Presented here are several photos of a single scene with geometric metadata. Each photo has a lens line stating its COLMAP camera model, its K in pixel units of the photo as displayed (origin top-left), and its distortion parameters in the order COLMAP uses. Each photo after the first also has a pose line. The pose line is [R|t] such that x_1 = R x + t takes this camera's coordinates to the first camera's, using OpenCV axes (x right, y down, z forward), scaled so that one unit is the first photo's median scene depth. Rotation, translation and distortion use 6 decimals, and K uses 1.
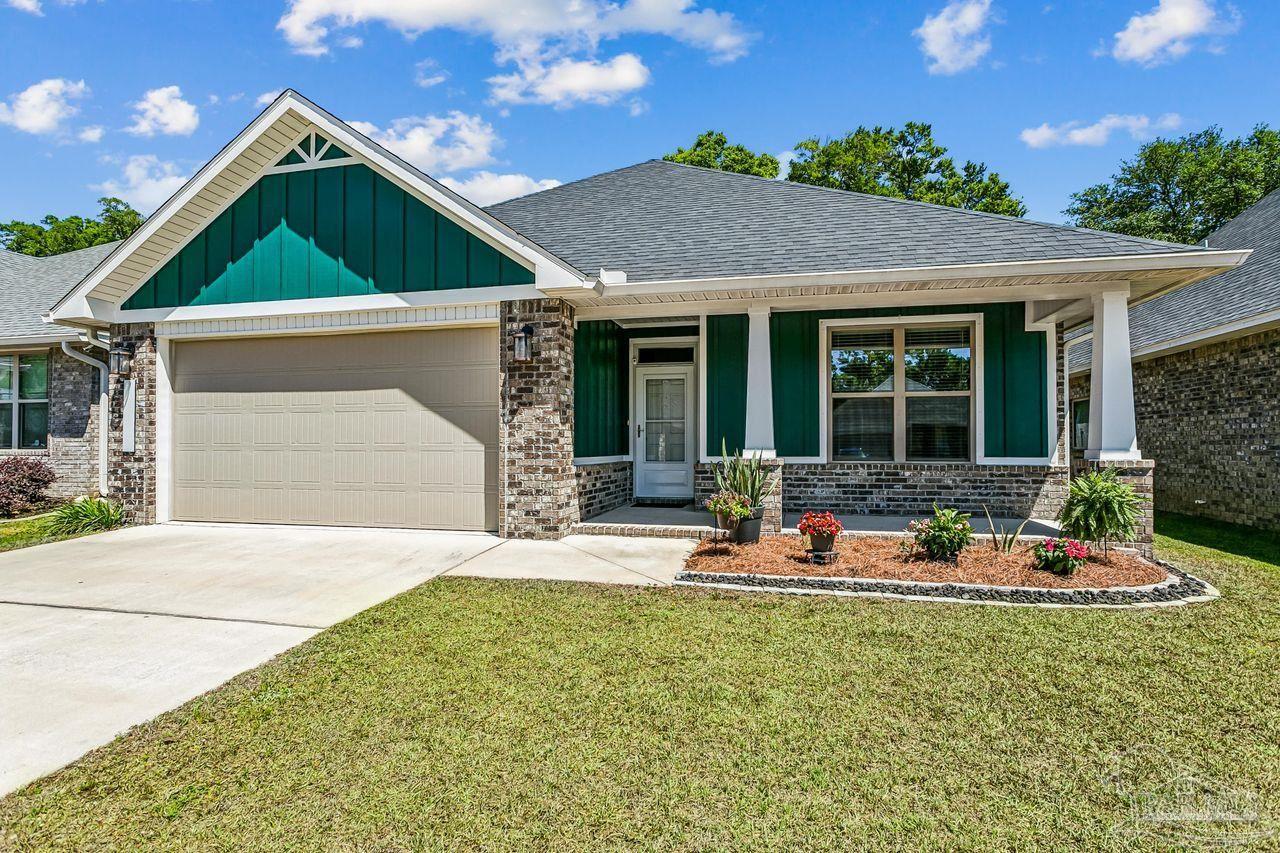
lens RADIAL K [[617.3, 0, 638.5], [0, 617.3, 430.9], [0, 0, 1]] dist [-0.004468, 0.000049]
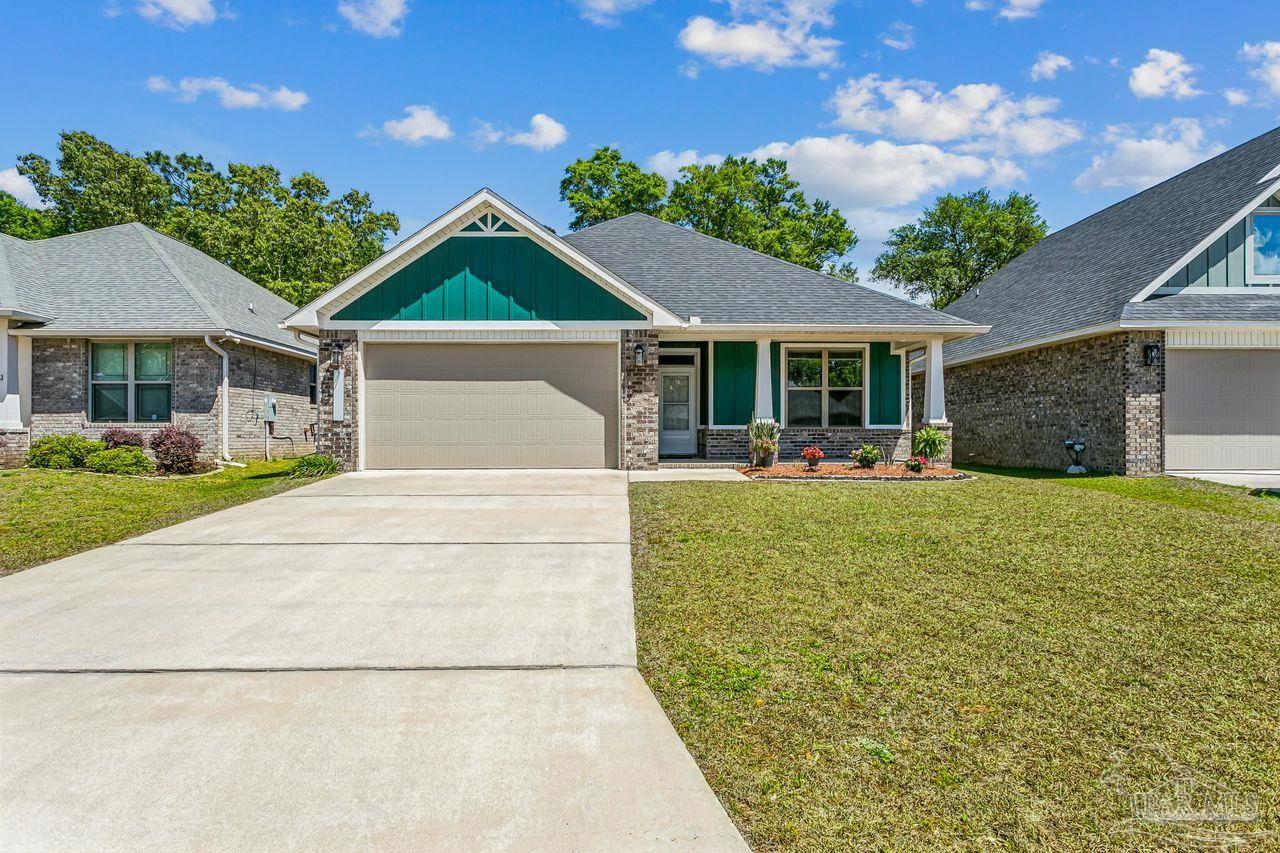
lens RADIAL K [[617.3, 0, 642.7], [0, 617.3, 425.9], [0, 0, 1]] dist [-0.004468, 0.000049]
pose [[0.969782, 0.000843, 0.243971, -0.519321], [-0.003706, 0.999930, 0.011275, 0.029078], [-0.243944, -0.011839, 0.969717, -0.579733]]
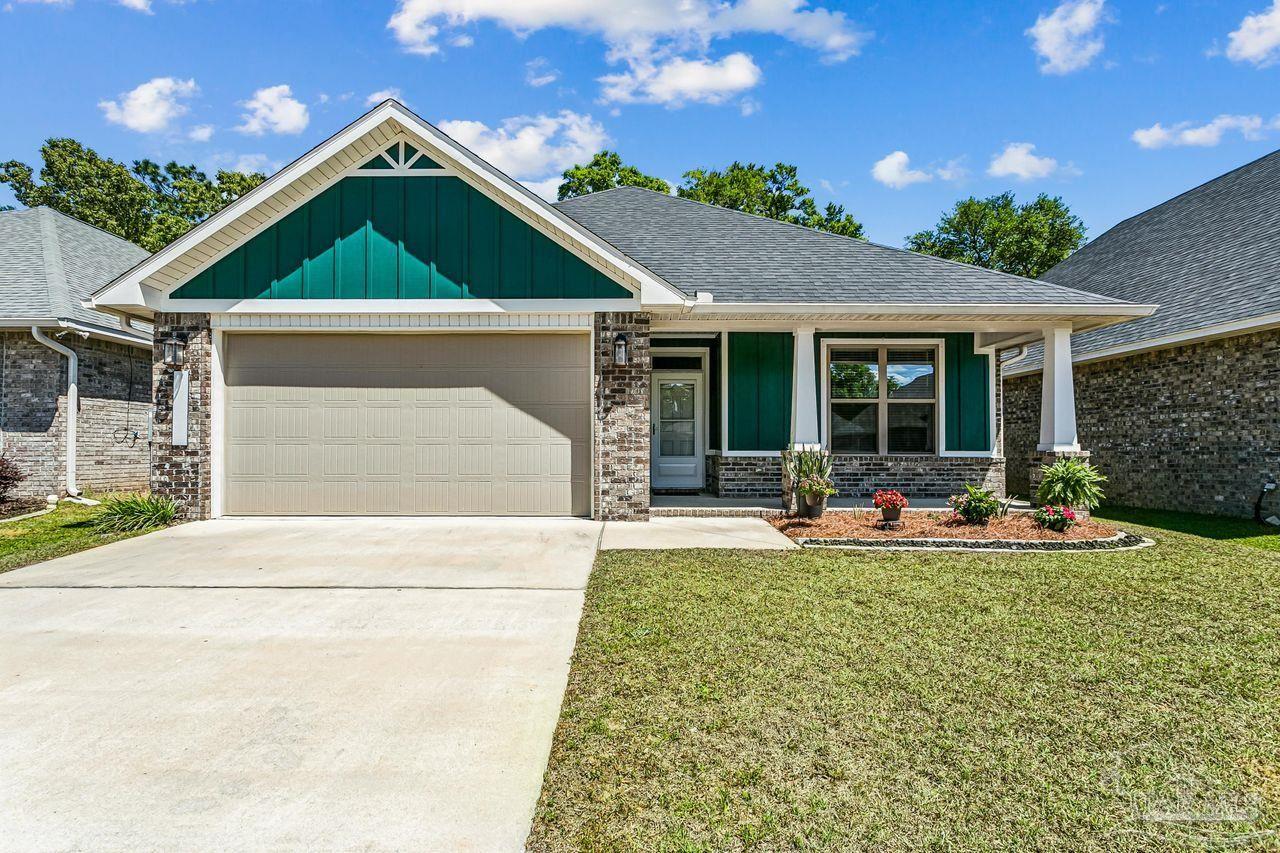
lens RADIAL K [[617.3, 0, 632.4], [0, 617.3, 434.2], [0, 0, 1]] dist [-0.004468, 0.000049]
pose [[0.975000, 0.006494, 0.222112, -0.366781], [-0.006303, 0.999979, -0.001571, 0.014019], [-0.222117, 0.000132, 0.975020, -0.108249]]
